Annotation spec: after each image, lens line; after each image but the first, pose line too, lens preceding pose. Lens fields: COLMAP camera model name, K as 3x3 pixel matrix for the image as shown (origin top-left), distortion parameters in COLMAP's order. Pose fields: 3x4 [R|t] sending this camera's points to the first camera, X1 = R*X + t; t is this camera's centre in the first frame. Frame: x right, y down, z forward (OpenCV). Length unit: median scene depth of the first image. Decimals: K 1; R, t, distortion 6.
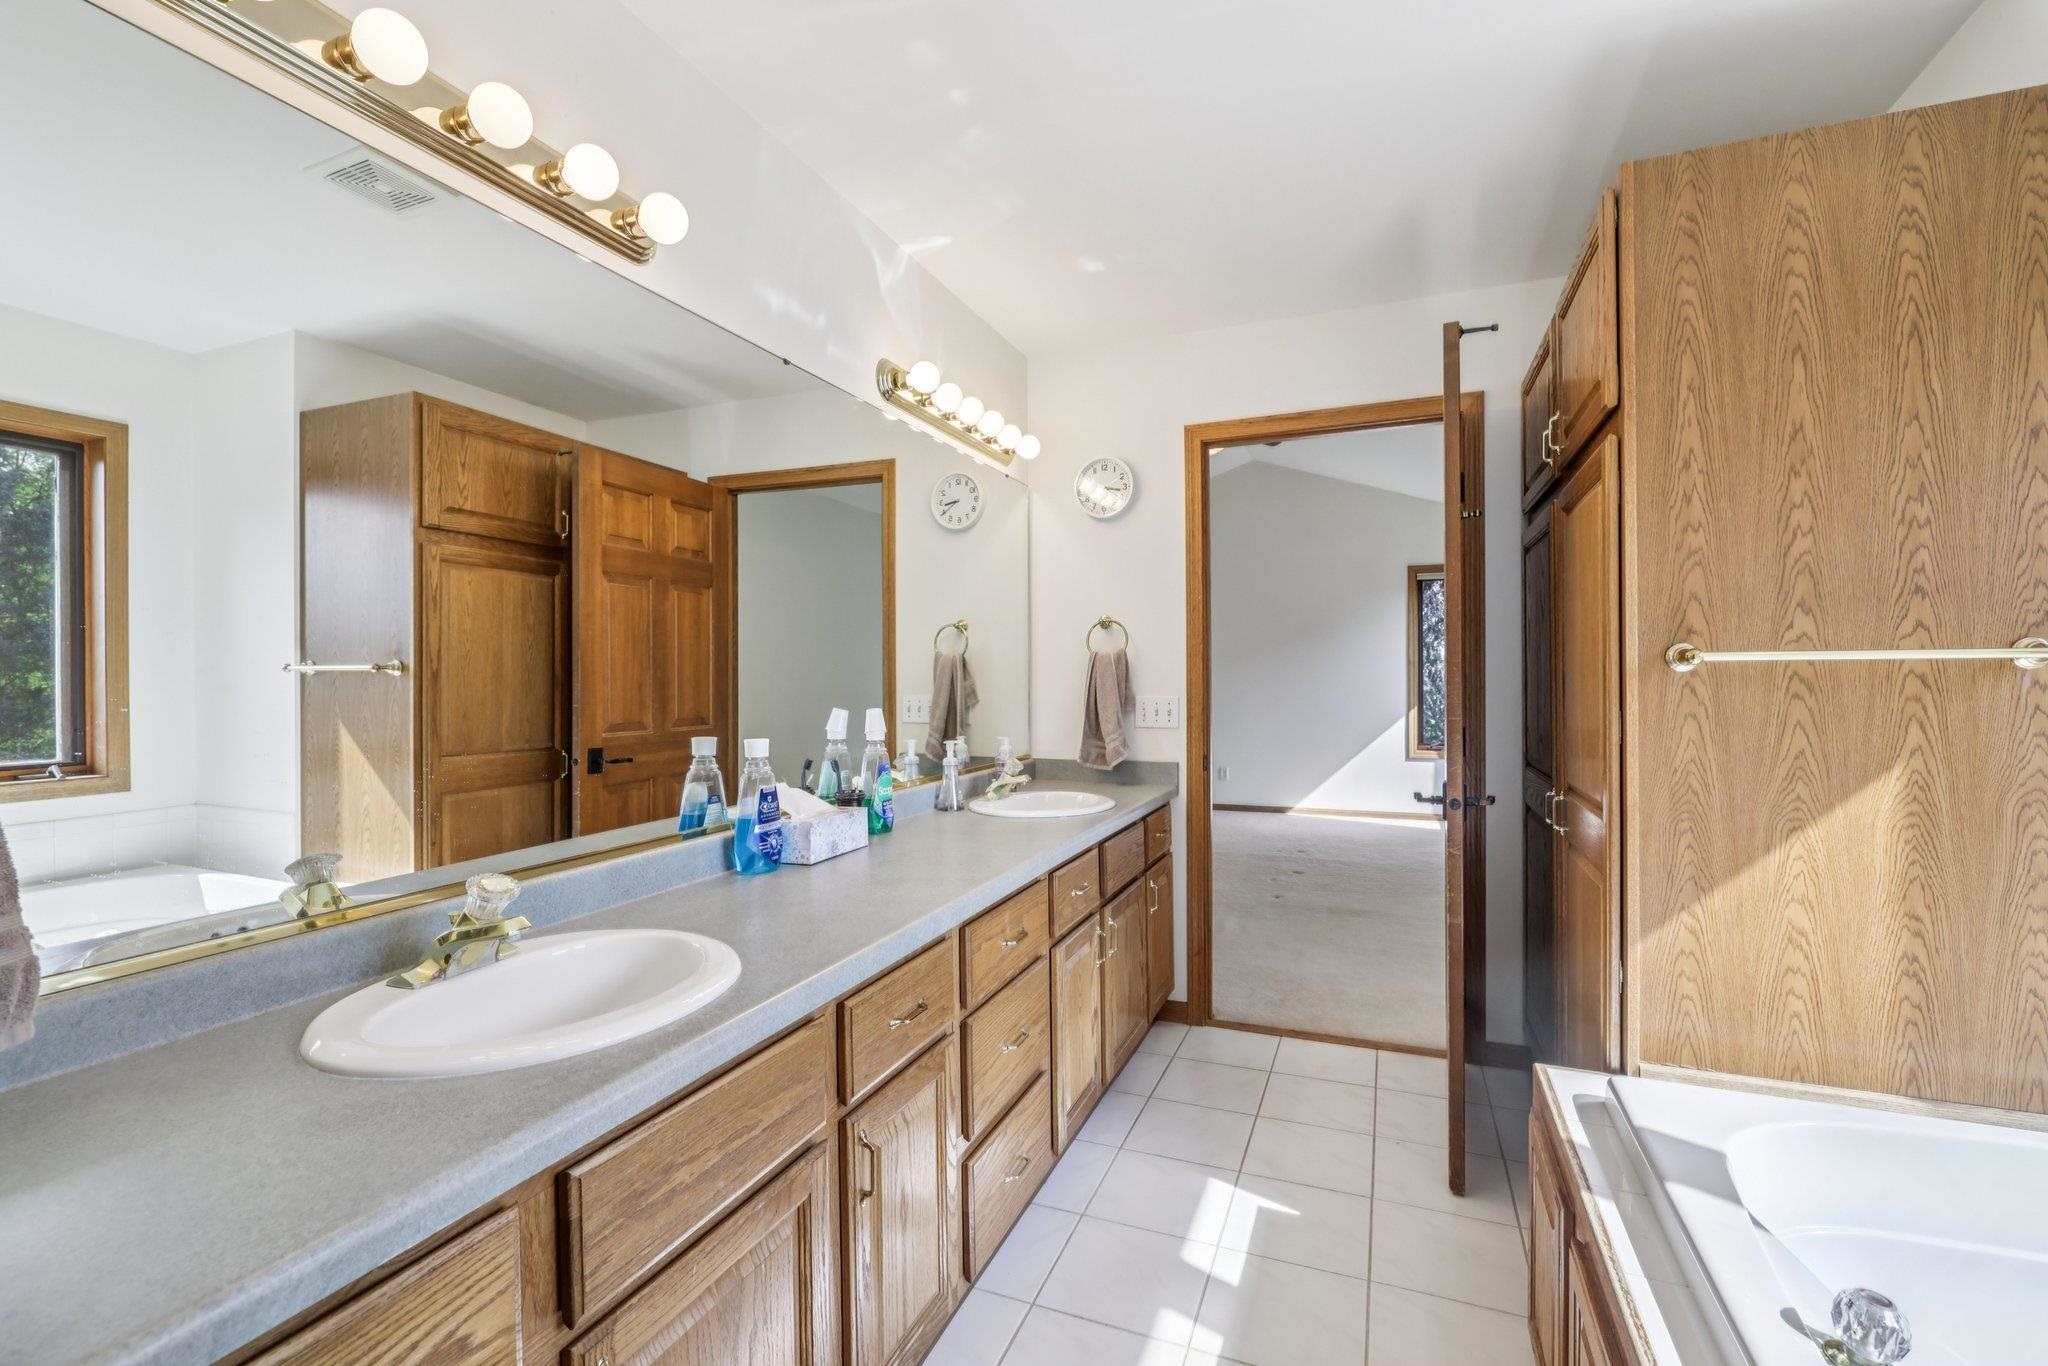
lens RADIAL K [[882.6, 0, 1018.3], [0, 882.6, 676.3], [0, 0, 1]] dist [-0.015609, 0.000462]
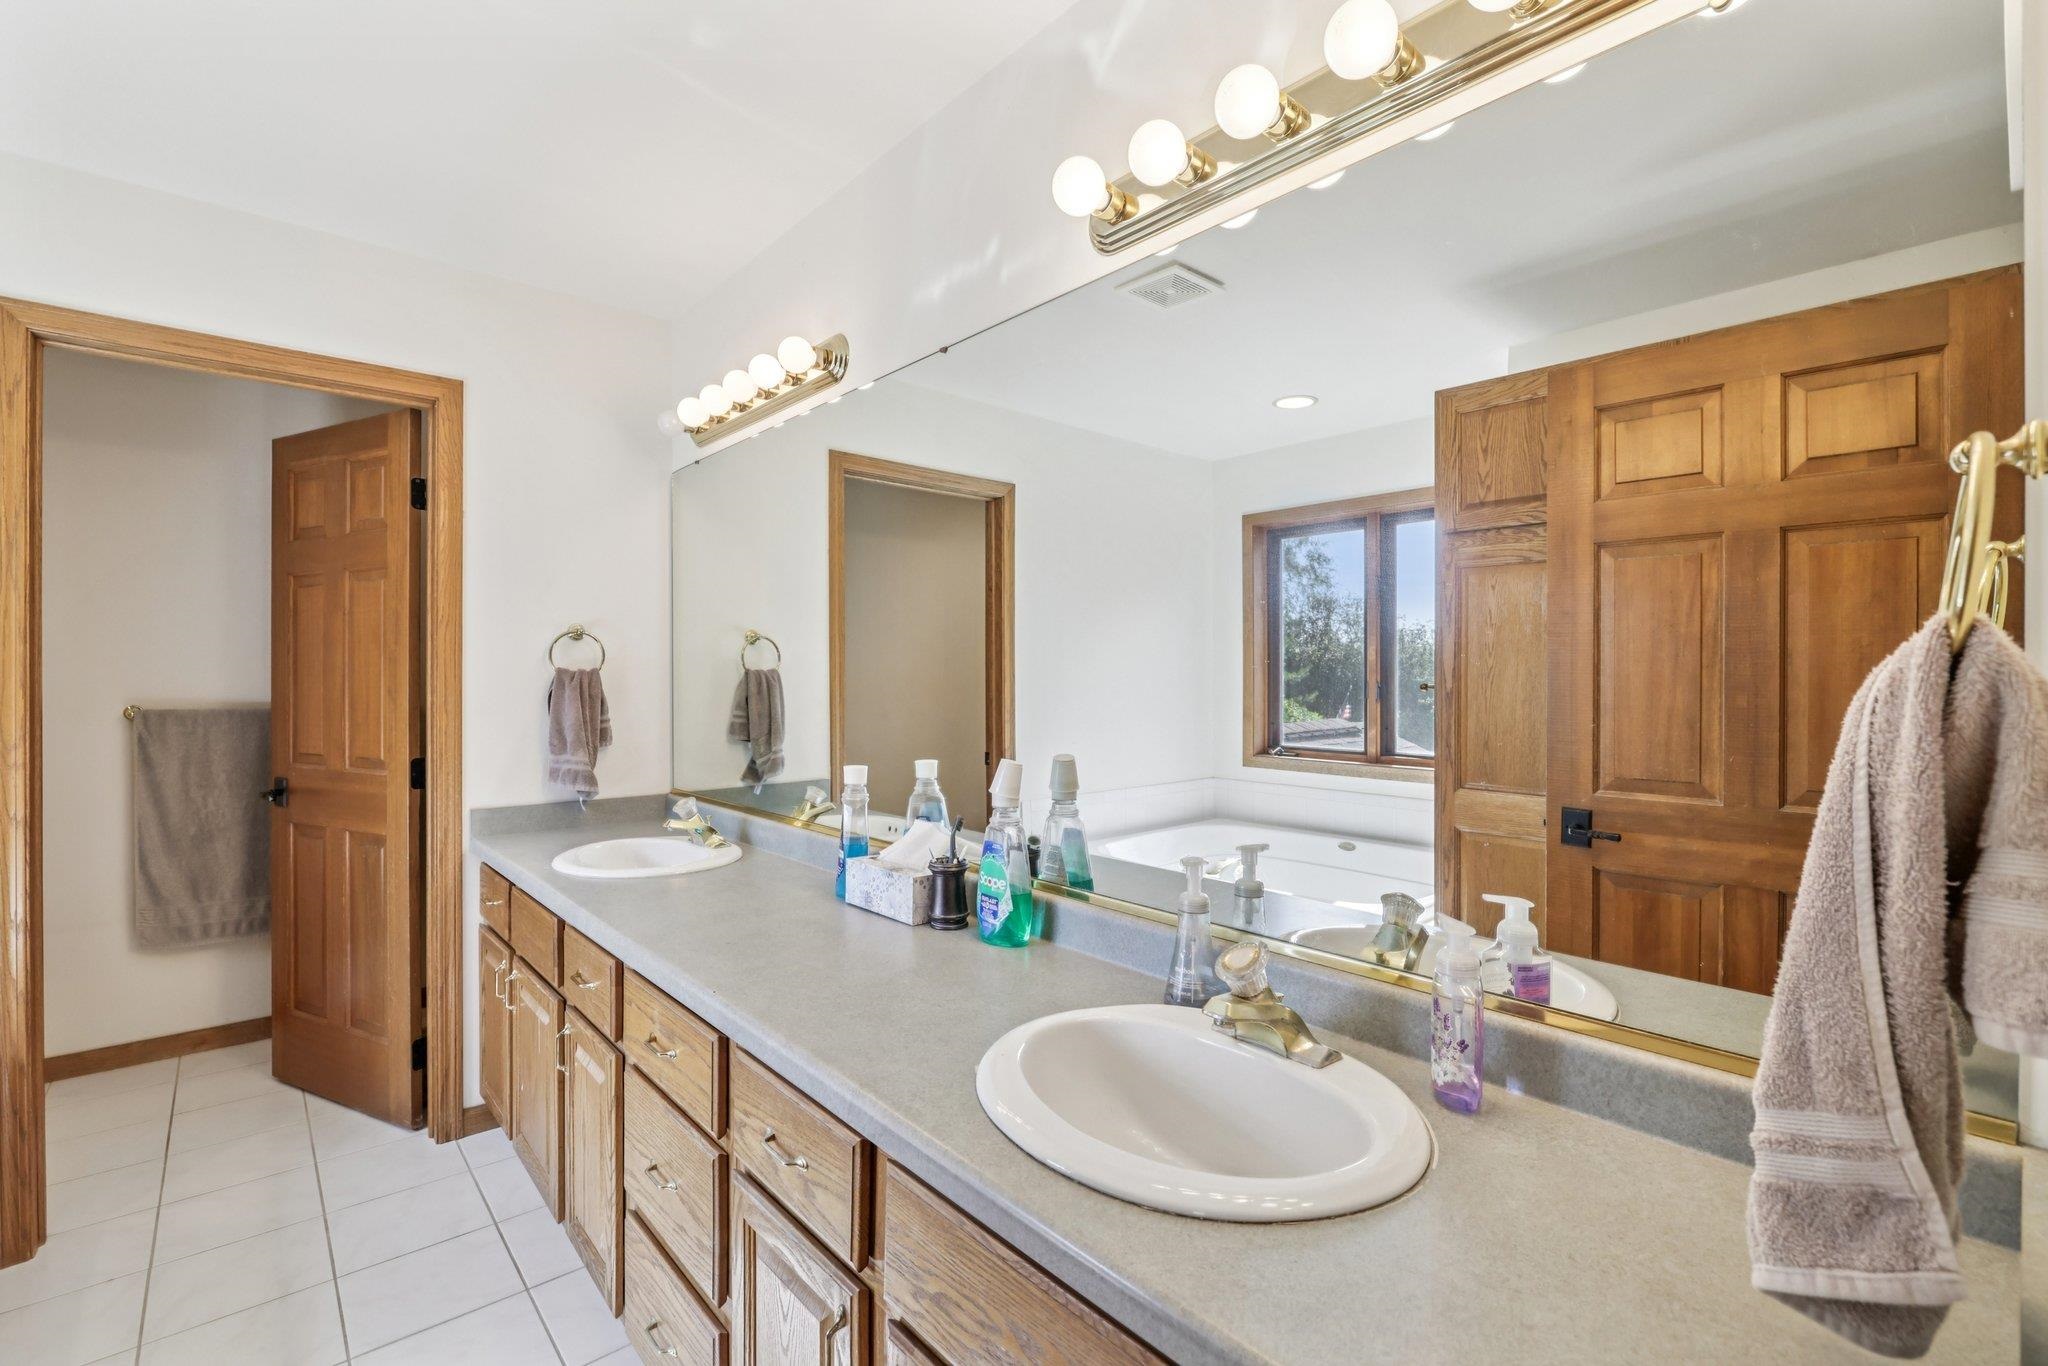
lens RADIAL K [[882.6, 0, 1018.3], [0, 882.6, 676.3], [0, 0, 1]] dist [-0.015609, 0.000462]
pose [[-0.424856, 0.000184, -0.905261, 0.333590], [-0.006838, 0.999971, 0.003412, -0.020952], [0.905235, 0.007640, -0.424842, 0.959792]]
